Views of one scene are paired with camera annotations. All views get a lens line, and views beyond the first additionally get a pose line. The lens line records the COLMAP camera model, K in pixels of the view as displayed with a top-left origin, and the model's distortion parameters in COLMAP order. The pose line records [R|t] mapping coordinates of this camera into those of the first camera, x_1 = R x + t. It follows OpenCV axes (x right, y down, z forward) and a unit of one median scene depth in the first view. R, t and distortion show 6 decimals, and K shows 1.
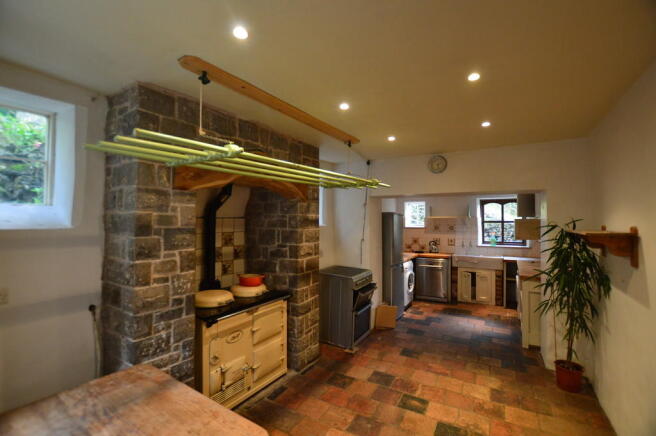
lens RADIAL K [[295.9, 0, 328.0], [0, 295.9, 218.0], [0, 0, 1]] dist [-0.017596, 0.000127]
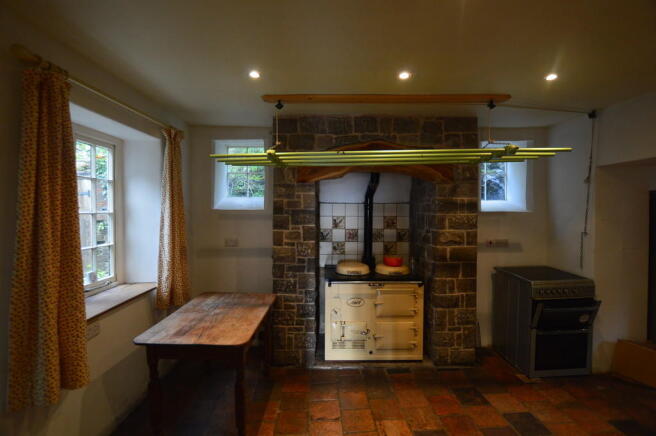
lens RADIAL K [[295.9, 0, 328.0], [0, 295.9, 218.0], [0, 0, 1]] dist [-0.017596, 0.000127]
pose [[0.529756, 0.018211, -0.847955, 0.603253], [0.008164, 0.999614, 0.026568, 0.028819], [0.848111, -0.020998, 0.529402, 0.269015]]
